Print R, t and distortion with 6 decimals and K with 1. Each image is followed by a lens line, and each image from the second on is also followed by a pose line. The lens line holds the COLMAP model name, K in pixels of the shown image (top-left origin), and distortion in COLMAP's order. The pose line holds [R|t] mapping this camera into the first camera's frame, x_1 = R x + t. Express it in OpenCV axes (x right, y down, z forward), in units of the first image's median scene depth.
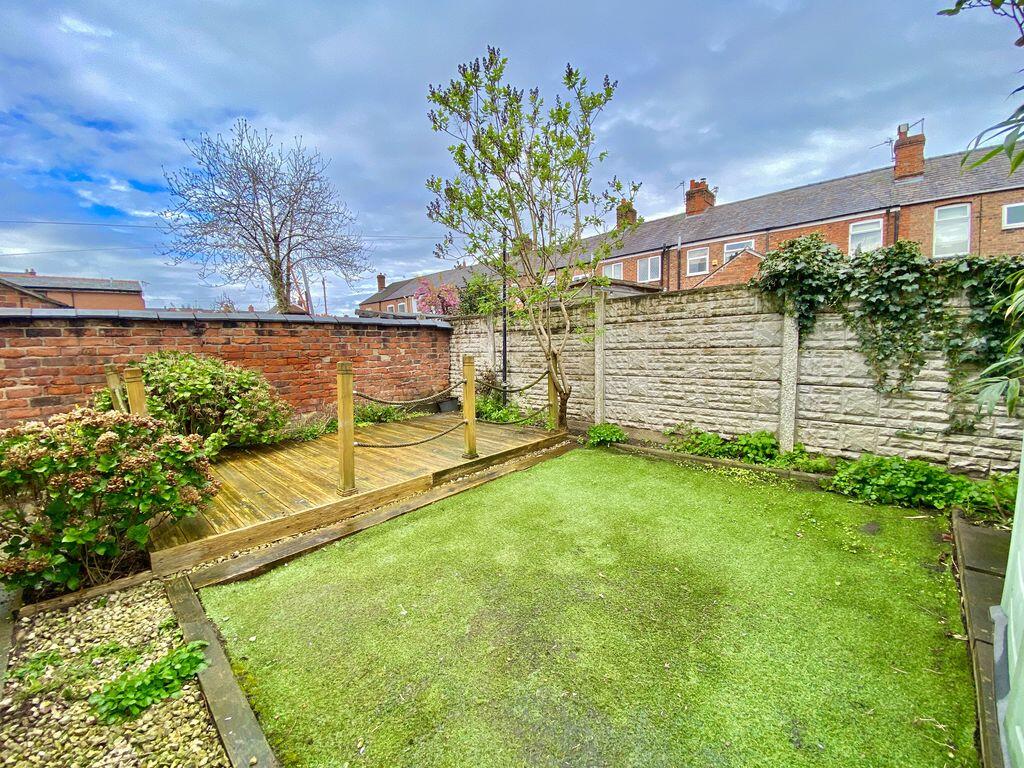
lens RADIAL K [[417.9, 0, 508.7], [0, 417.9, 387.0], [0, 0, 1]] dist [-0.004700, -0.000495]
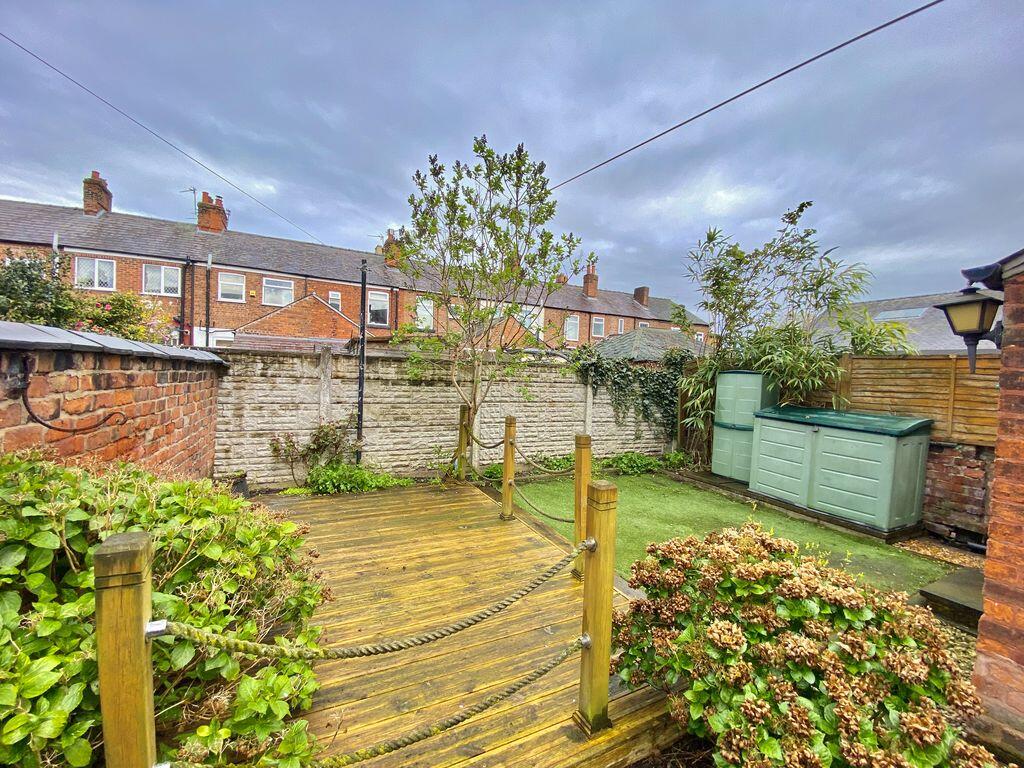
lens RADIAL K [[417.9, 0, 508.9], [0, 417.9, 385.8], [0, 0, 1]] dist [-0.004700, -0.000495]
pose [[0.326544, 0.012967, 0.945093, -0.875859], [0.050170, 0.998259, -0.031031, -0.096413], [-0.943850, 0.057548, 0.325324, 0.538145]]
